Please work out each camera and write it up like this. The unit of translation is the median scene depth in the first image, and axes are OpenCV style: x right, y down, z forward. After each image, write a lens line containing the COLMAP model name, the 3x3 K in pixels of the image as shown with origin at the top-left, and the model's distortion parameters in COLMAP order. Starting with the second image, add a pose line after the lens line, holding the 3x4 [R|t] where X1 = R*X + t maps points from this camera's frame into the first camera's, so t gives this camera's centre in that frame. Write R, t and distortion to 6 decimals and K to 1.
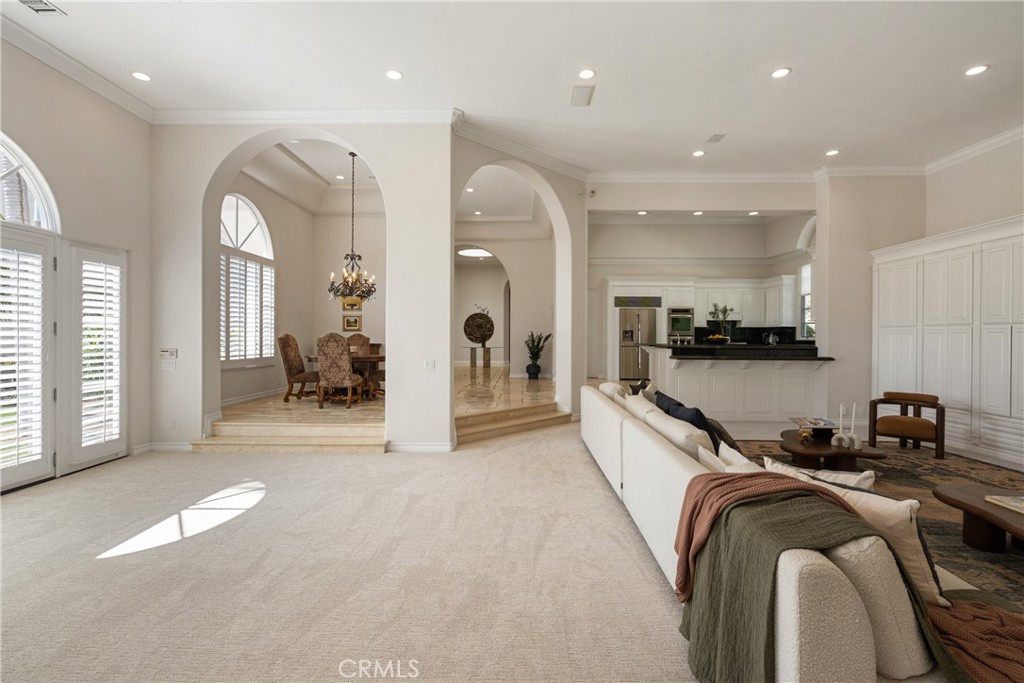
lens RADIAL K [[461.9, 0, 512.1], [0, 461.9, 340.6], [0, 0, 1]] dist [-0.008417, 0.001221]
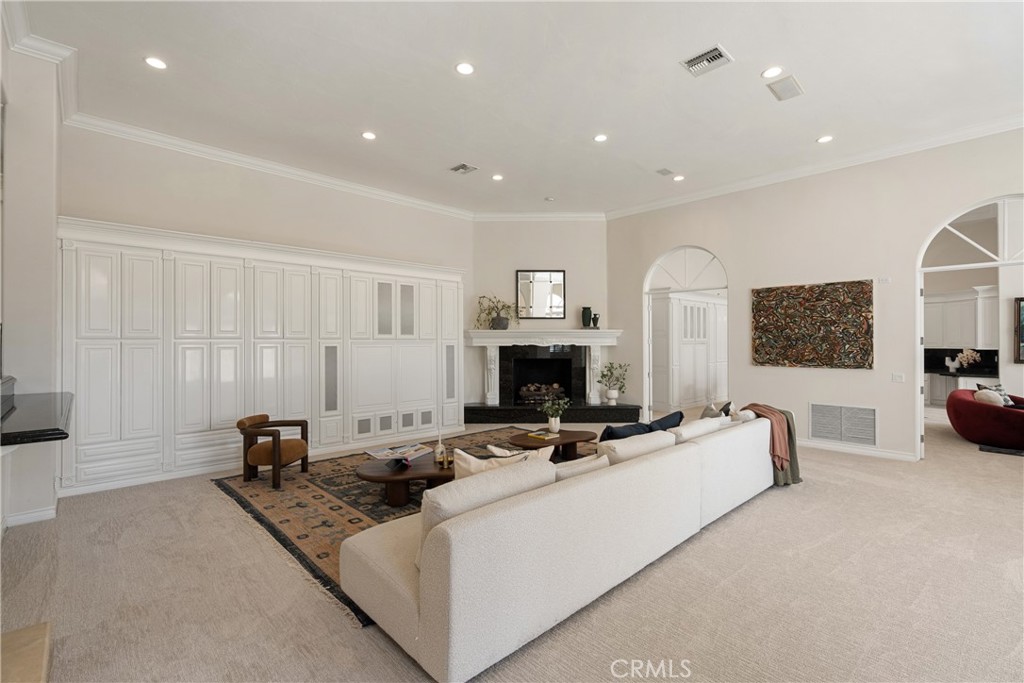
lens RADIAL K [[461.9, 0, 509.4], [0, 461.9, 341.0], [0, 0, 1]] dist [-0.008417, 0.001221]
pose [[-0.695983, -0.003877, 0.718048, -0.077165], [0.001241, 0.999977, 0.006603, -0.025845], [-0.718057, 0.005487, -0.695962, 0.947760]]
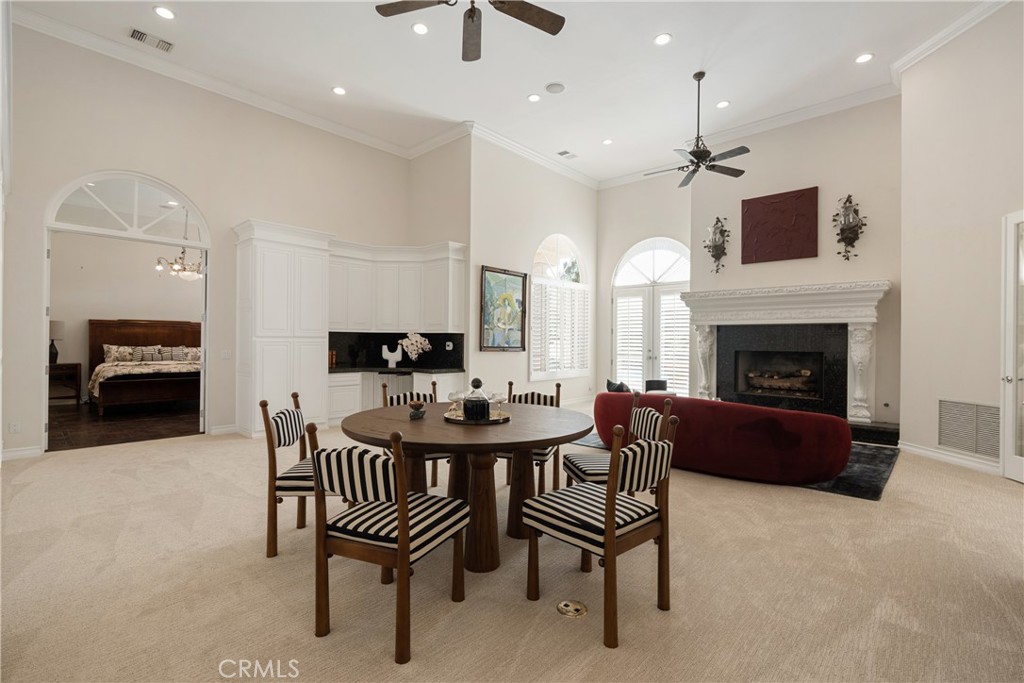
lens RADIAL K [[461.9, 0, 512.4], [0, 461.9, 342.4], [0, 0, 1]] dist [-0.008417, 0.001221]
pose [[-0.664936, -0.008893, -0.746848, 0.523334], [-0.015843, 0.999872, 0.002200, 0.023092], [0.746733, 0.013295, -0.664991, -0.208810]]
